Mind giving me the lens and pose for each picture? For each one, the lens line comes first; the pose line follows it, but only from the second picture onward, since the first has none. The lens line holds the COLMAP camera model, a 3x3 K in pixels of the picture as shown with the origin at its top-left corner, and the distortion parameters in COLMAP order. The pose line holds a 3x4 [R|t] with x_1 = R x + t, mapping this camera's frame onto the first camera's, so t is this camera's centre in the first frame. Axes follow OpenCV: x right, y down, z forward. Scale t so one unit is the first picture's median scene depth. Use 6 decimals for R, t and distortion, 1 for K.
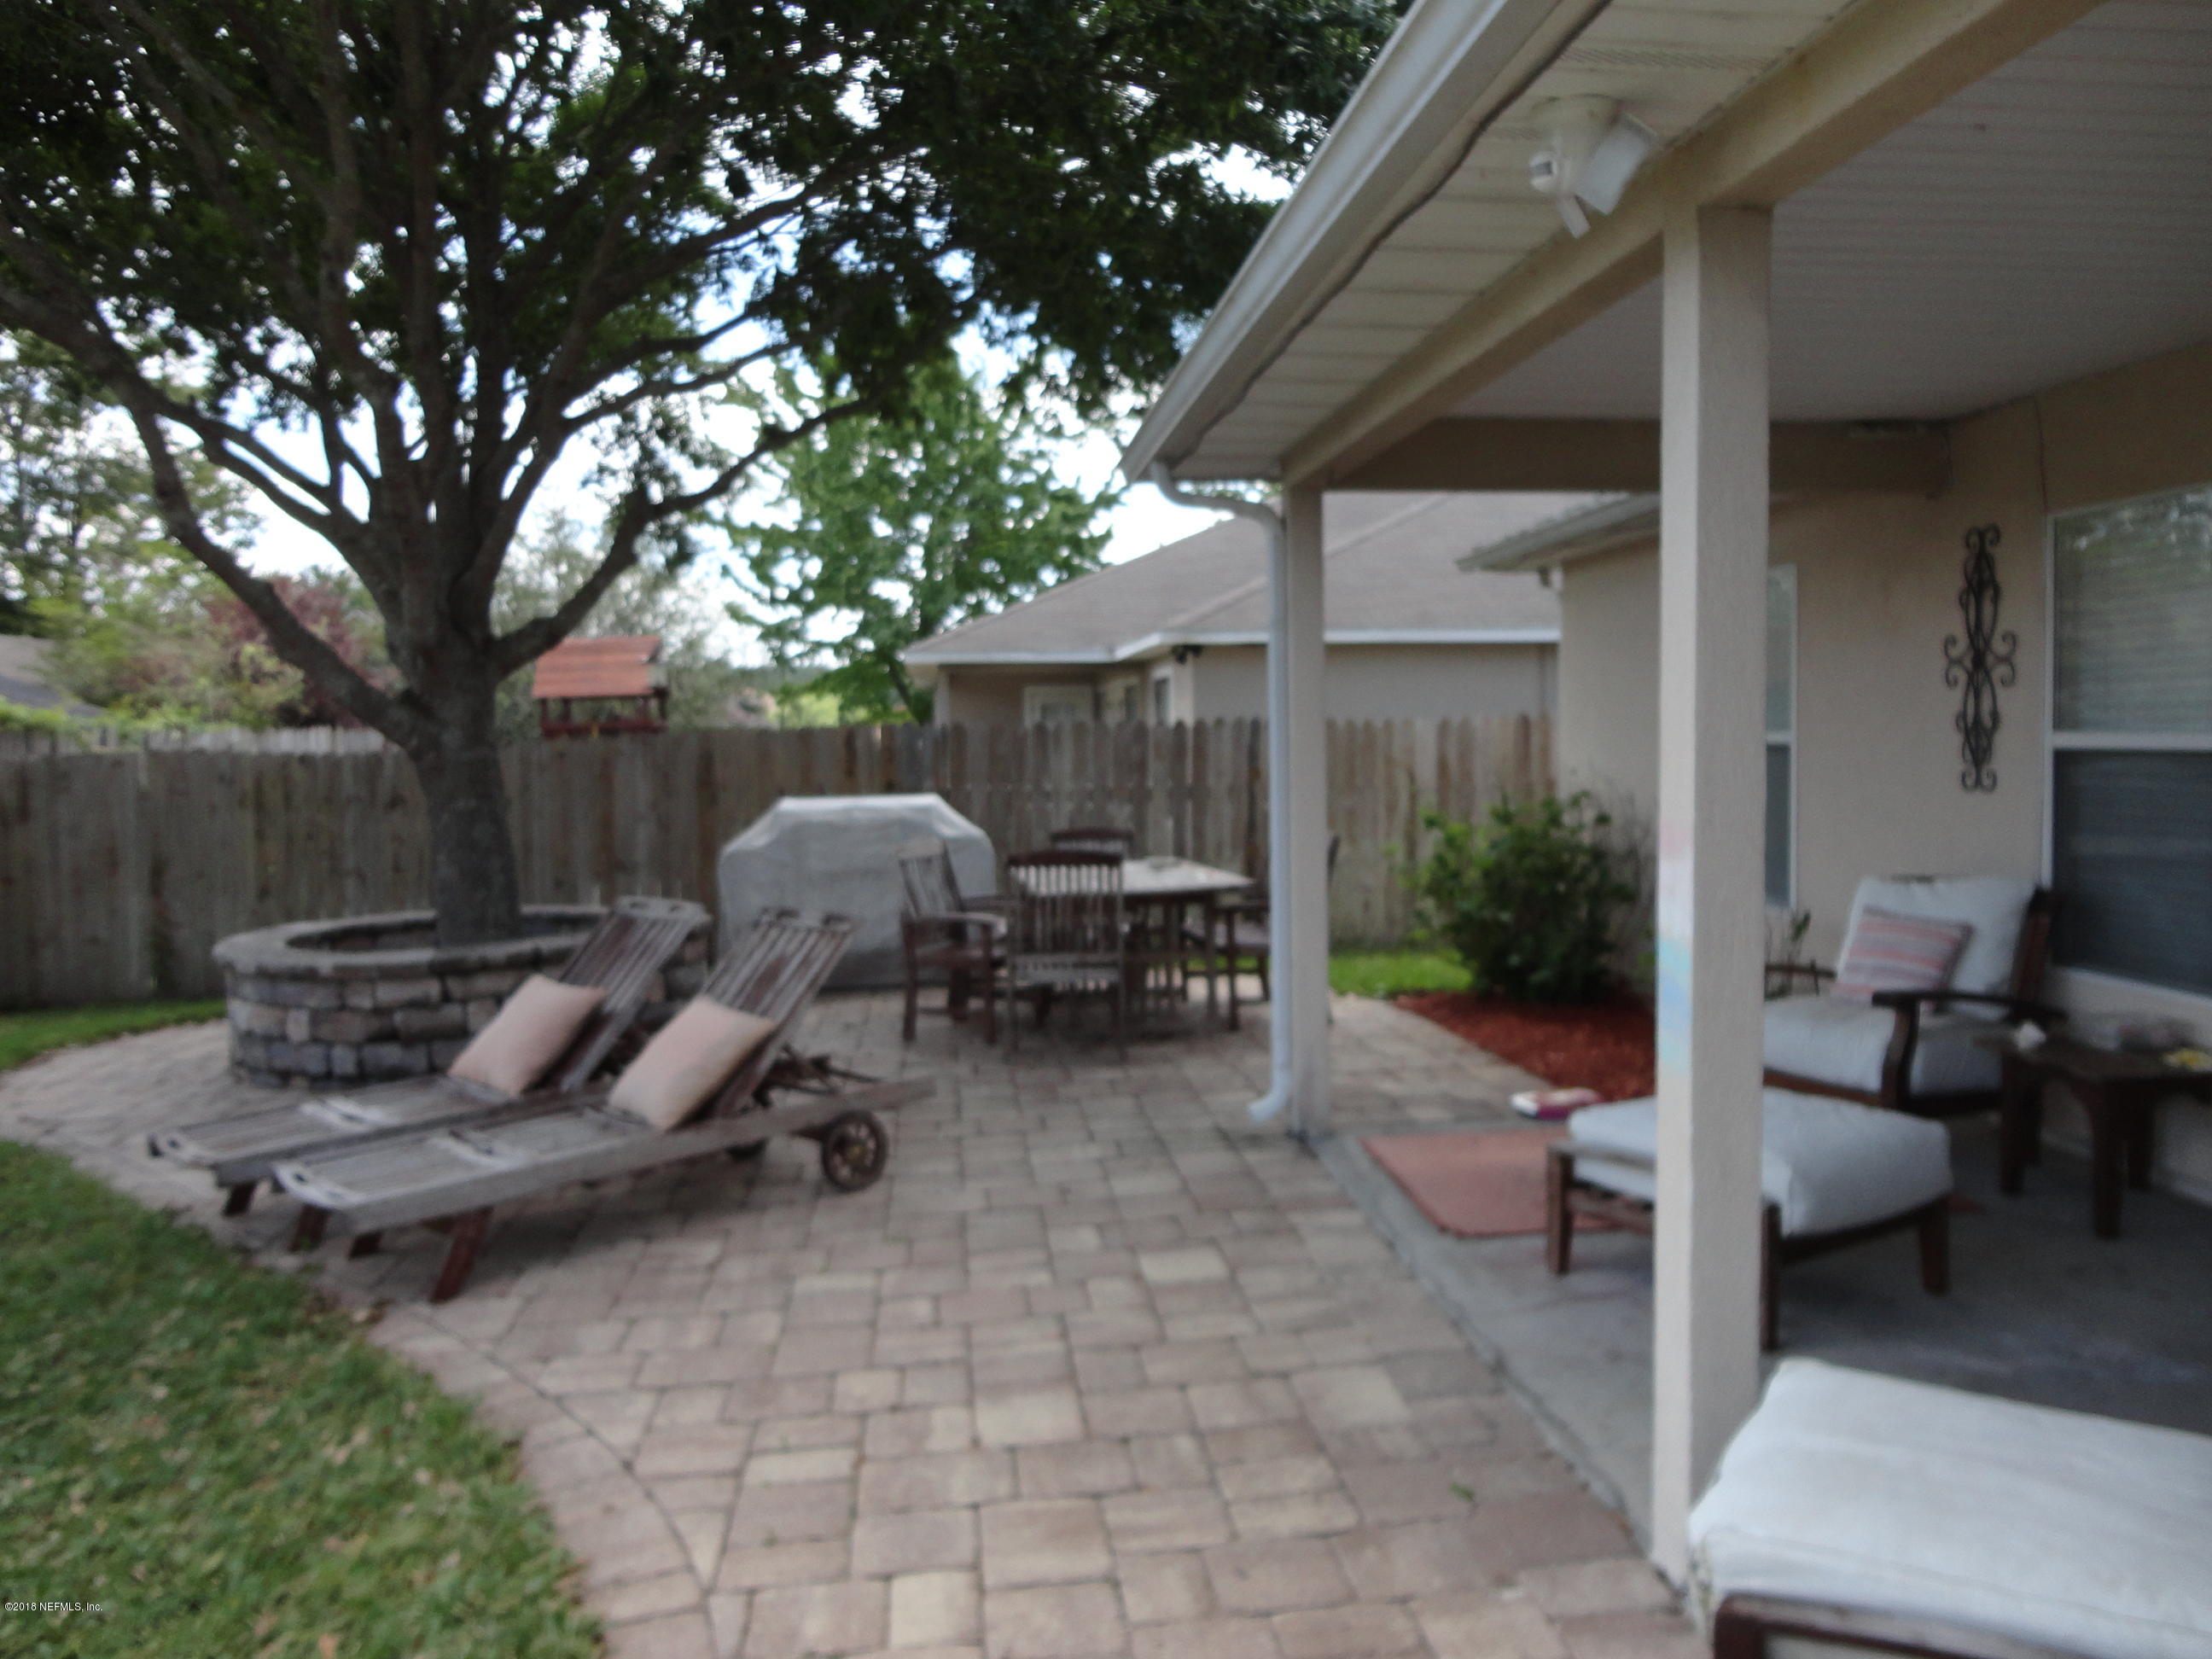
lens RADIAL K [[1686.3, 0, 1106.0], [0, 1686.3, 829.5], [0, 0, 1]] dist [0.003562, 0.000220]
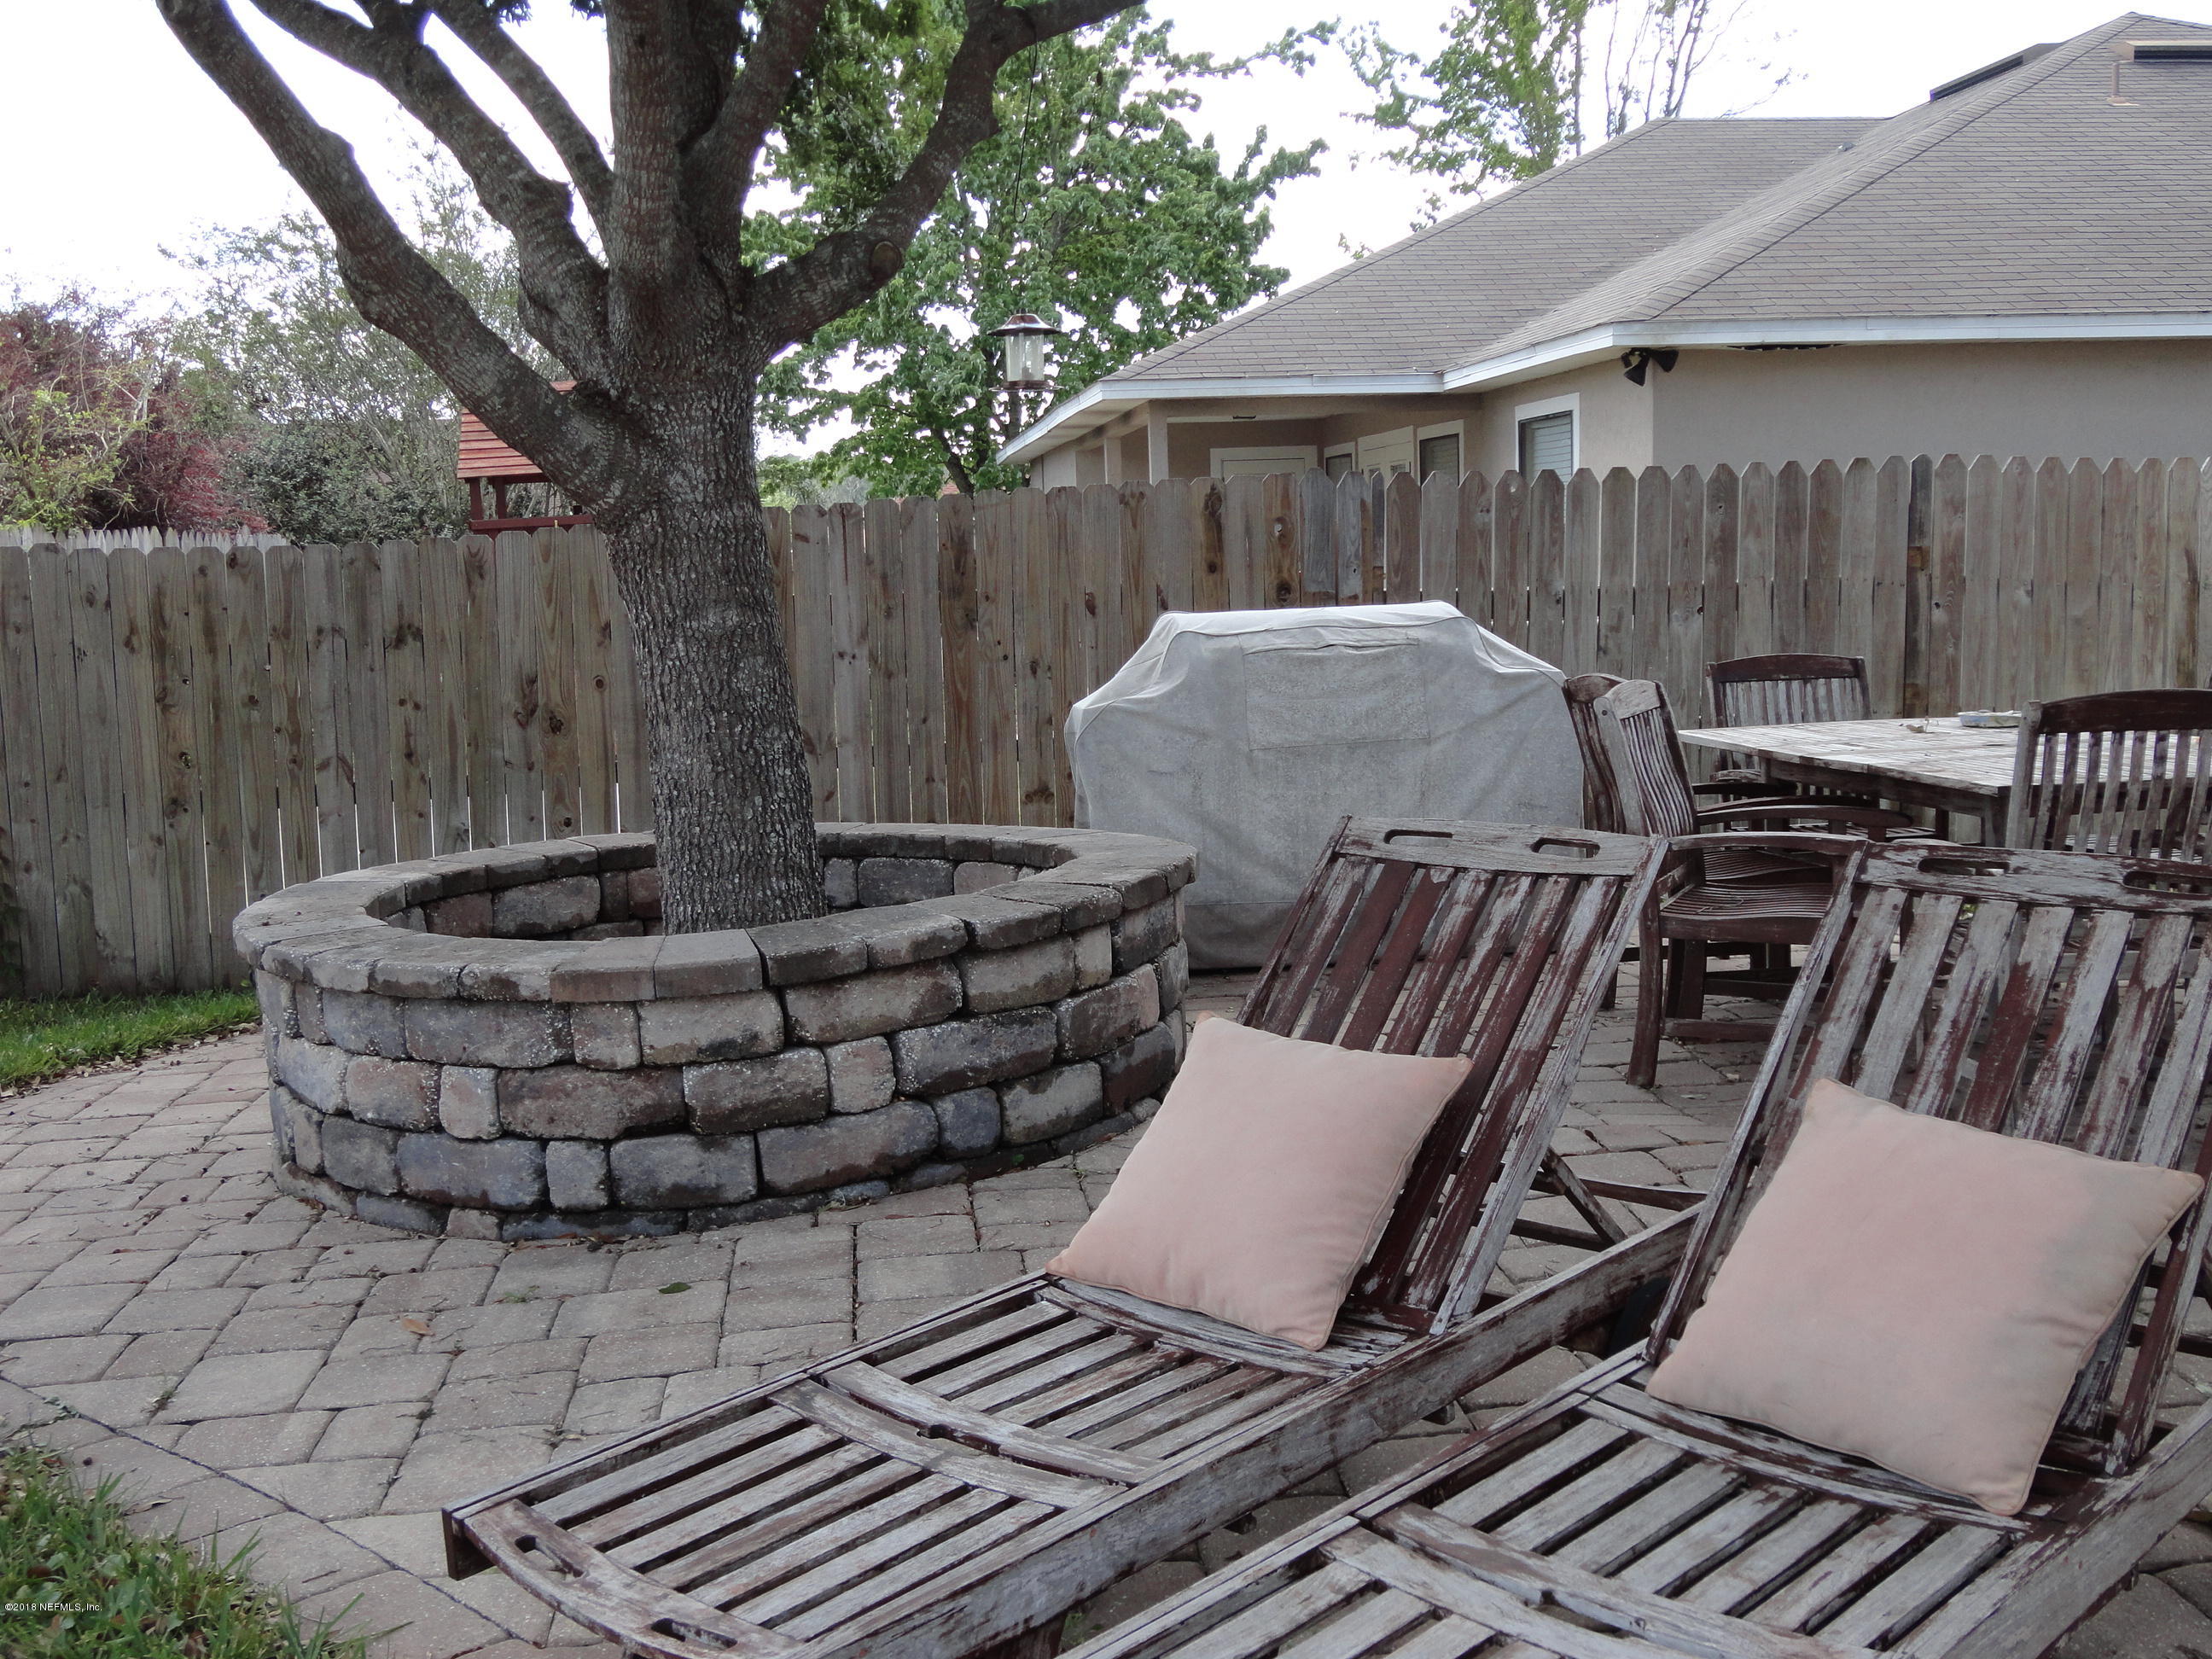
lens RADIAL K [[2331.3, 0, 1106.0], [0, 2331.3, 829.5], [0, 0, 1]] dist [-0.028013, -0.022309]
pose [[0.999805, -0.019205, 0.004497, -0.231694], [0.018880, 0.997790, 0.063711, 0.003763], [-0.005711, -0.063614, 0.997958, 0.280139]]
